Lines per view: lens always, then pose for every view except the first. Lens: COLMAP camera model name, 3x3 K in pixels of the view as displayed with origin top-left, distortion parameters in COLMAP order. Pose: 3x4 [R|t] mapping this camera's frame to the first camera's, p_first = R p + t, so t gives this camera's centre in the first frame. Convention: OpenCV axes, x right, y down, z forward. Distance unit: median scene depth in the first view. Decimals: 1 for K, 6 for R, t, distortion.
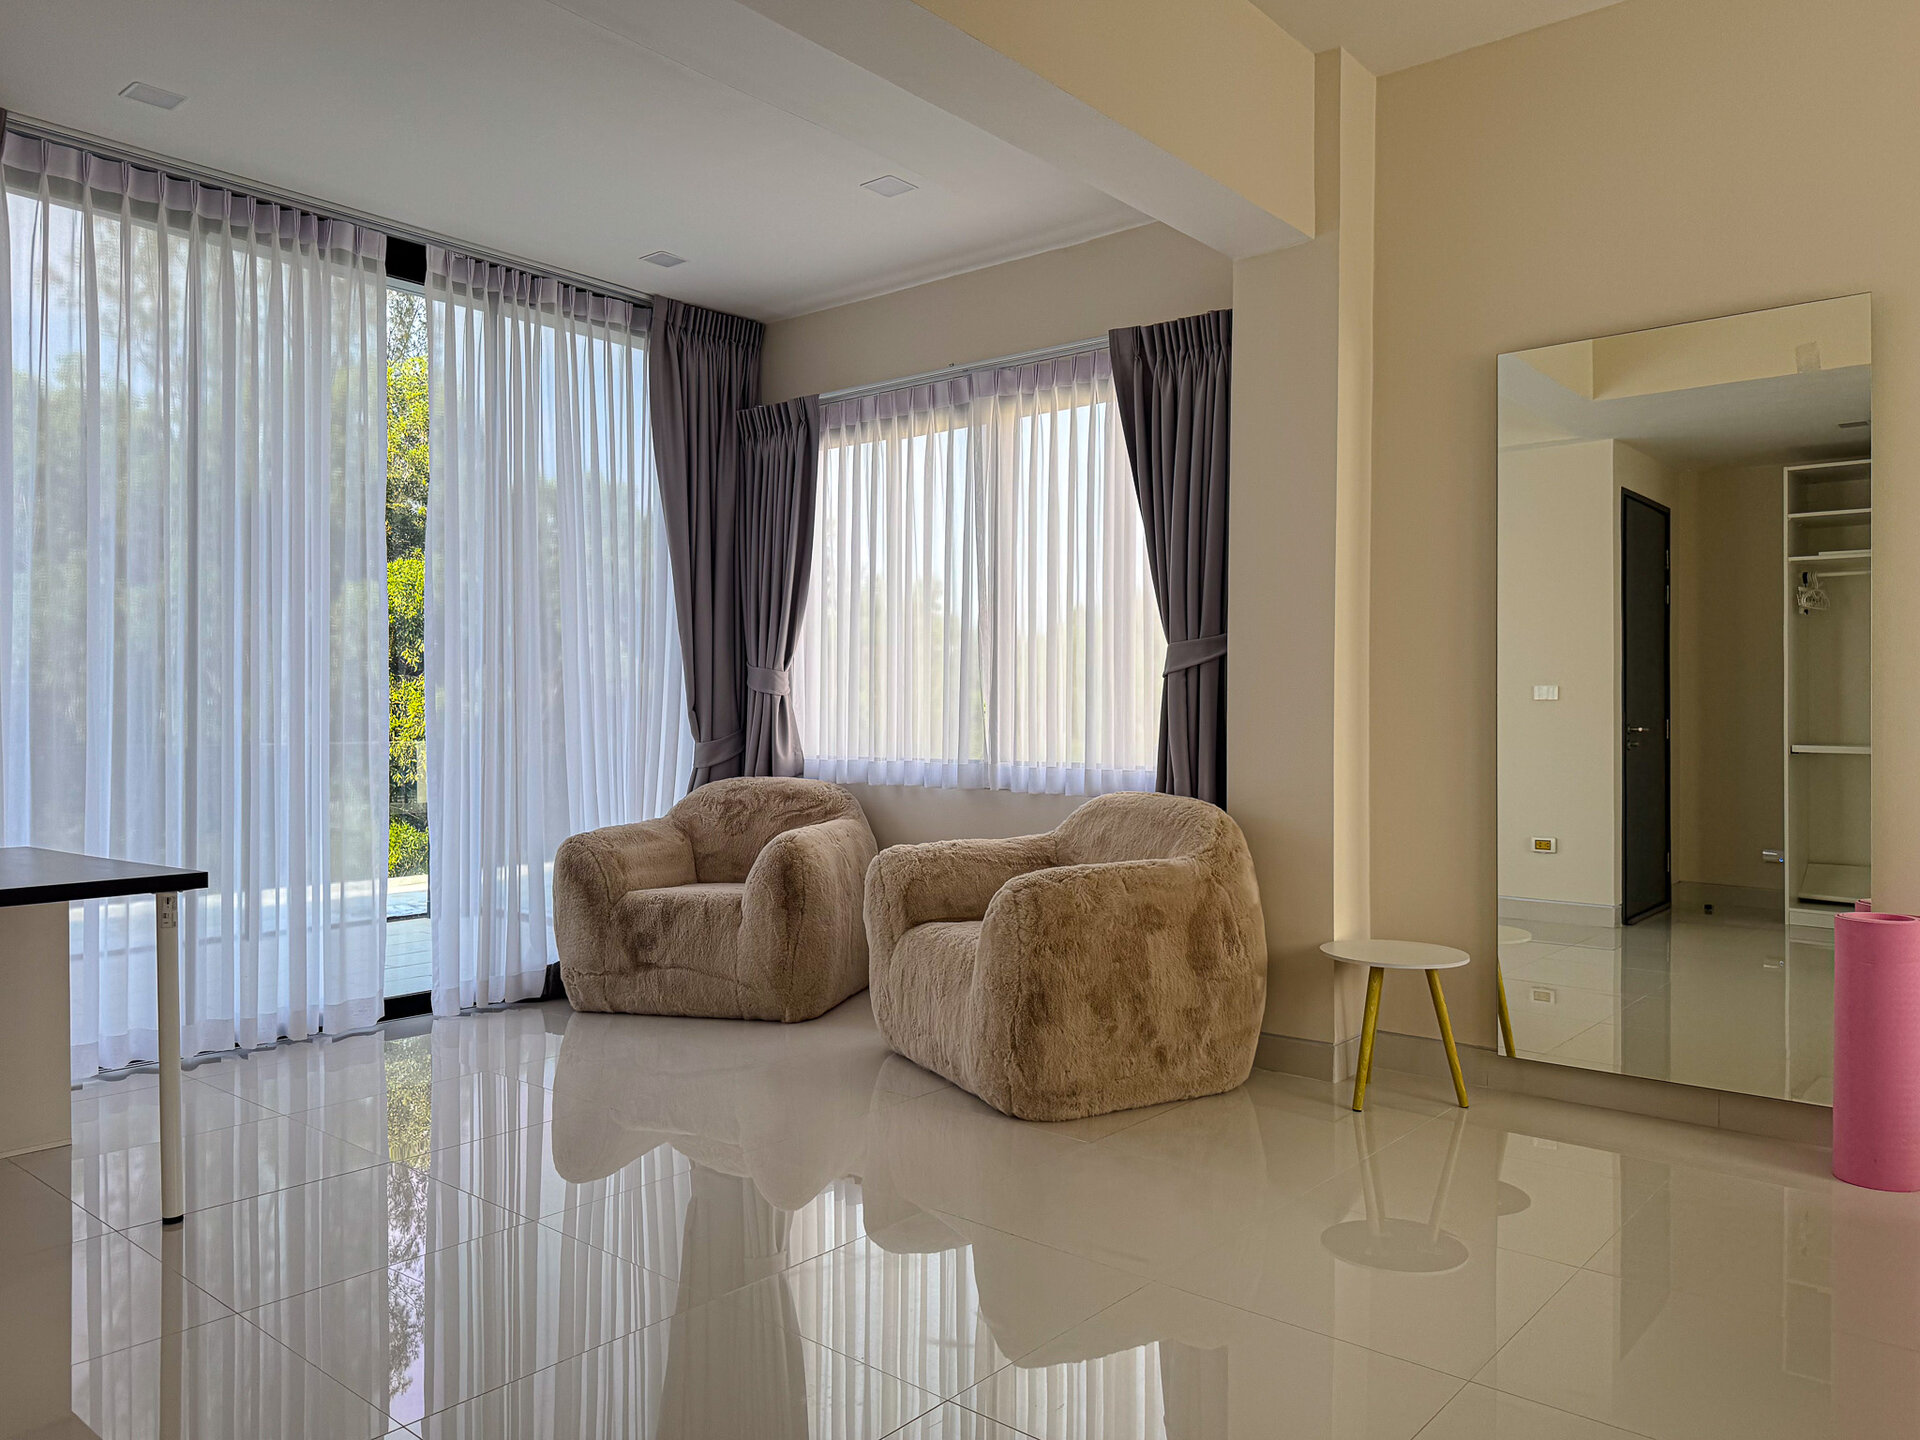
lens RADIAL K [[1385.2, 0, 970.2], [0, 1385.2, 681.2], [0, 0, 1]] dist [0.282066, -0.342491]
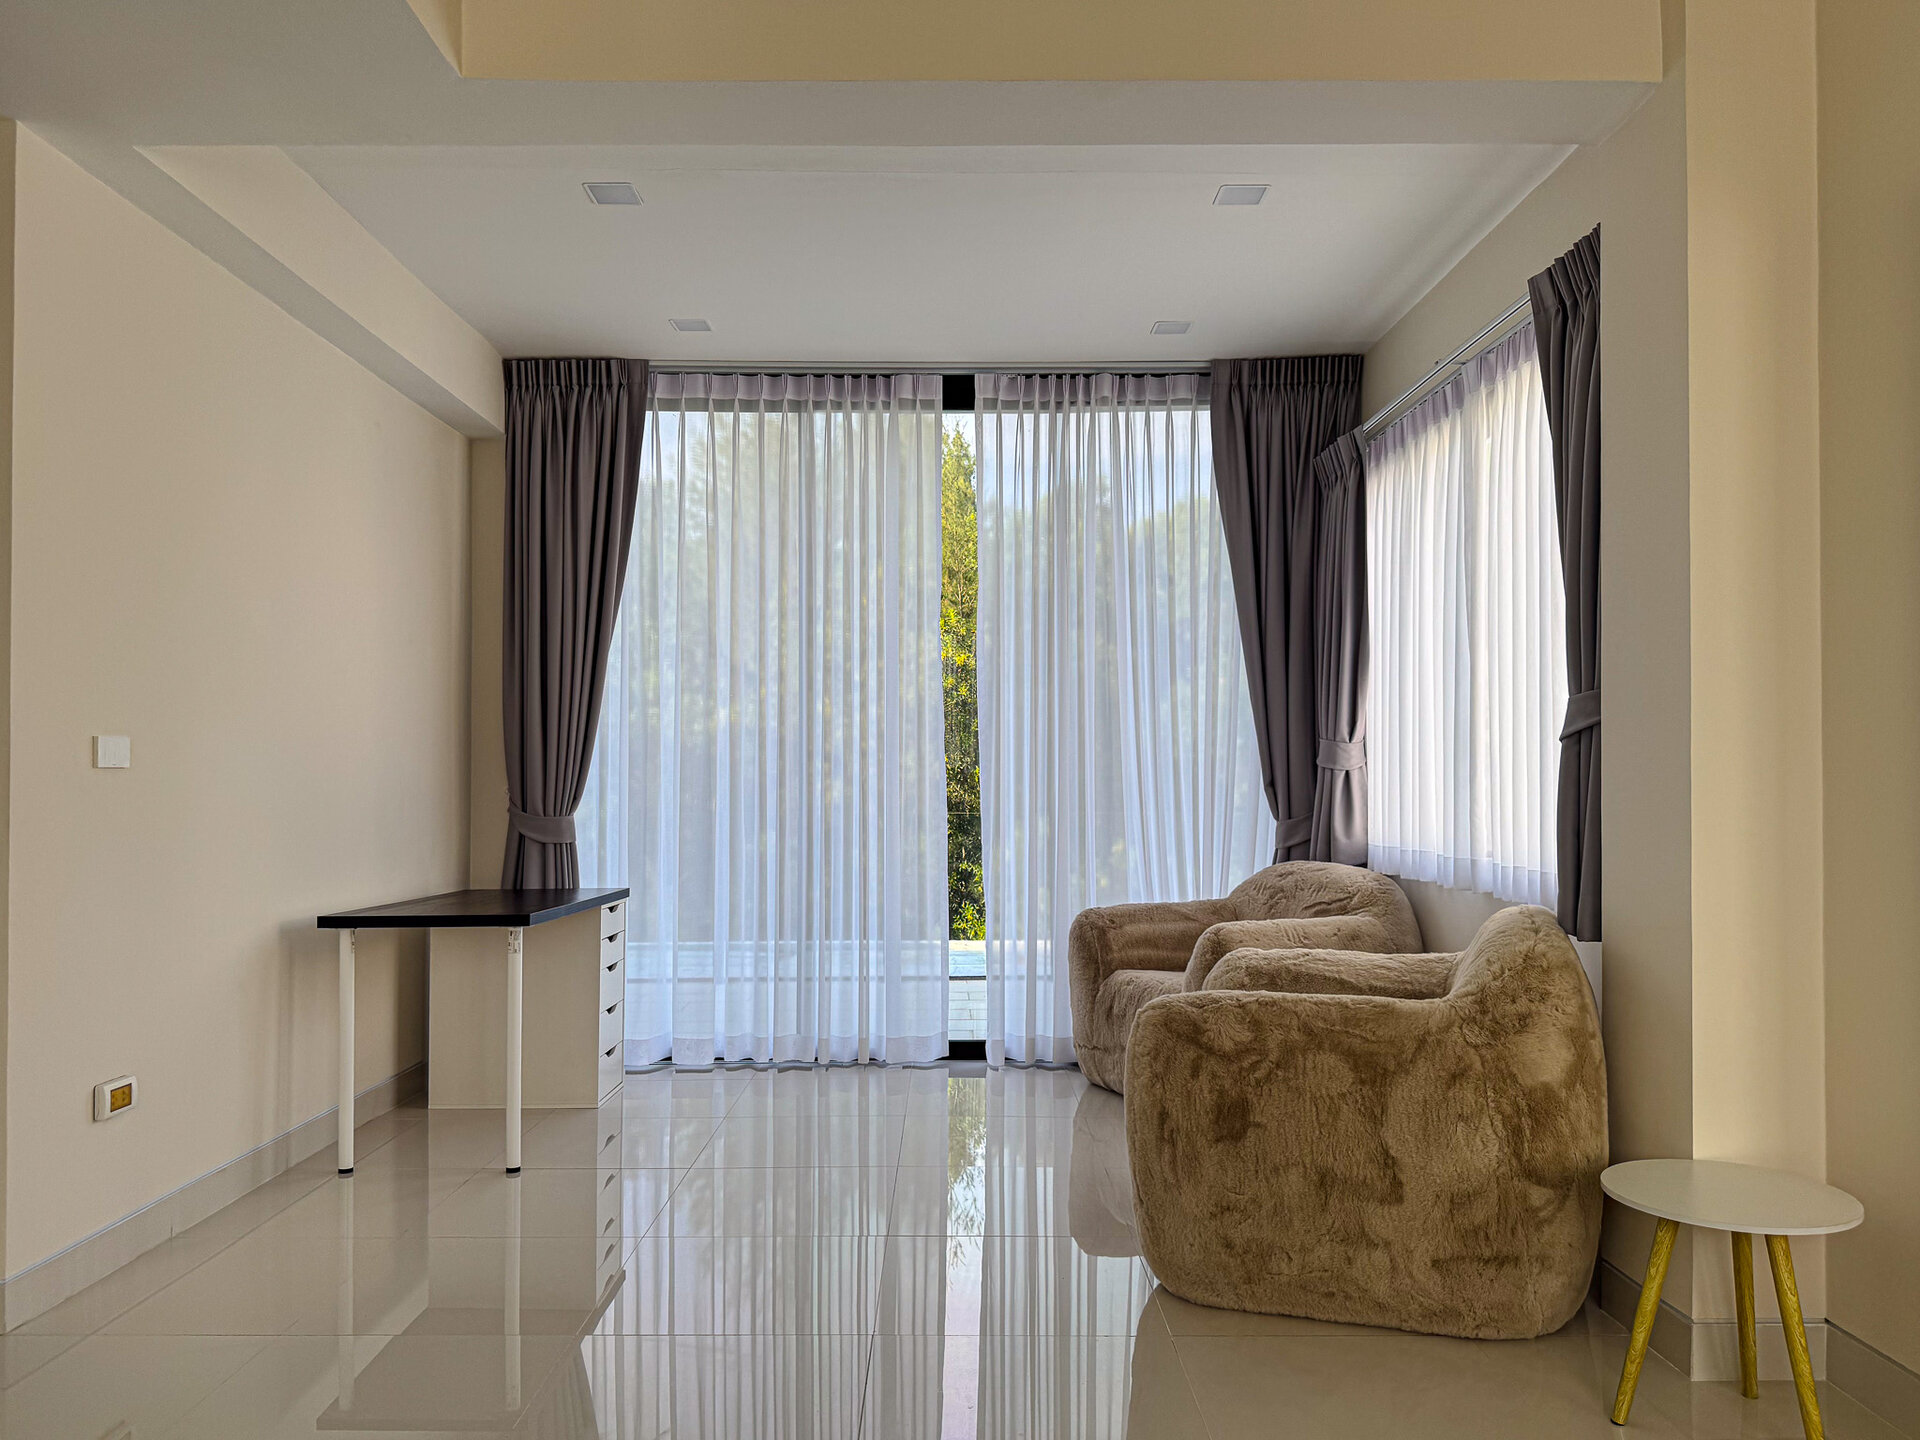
lens RADIAL K [[1381.4, 0, 960.0], [0, 1381.4, 720.0], [0, 0, 1]] dist [0.007311, -0.023038]
pose [[0.657800, -0.034975, -0.752380, 0.415348], [0.018853, 0.999373, -0.029974, 0.000154], [0.752956, 0.005532, 0.658047, 0.281038]]
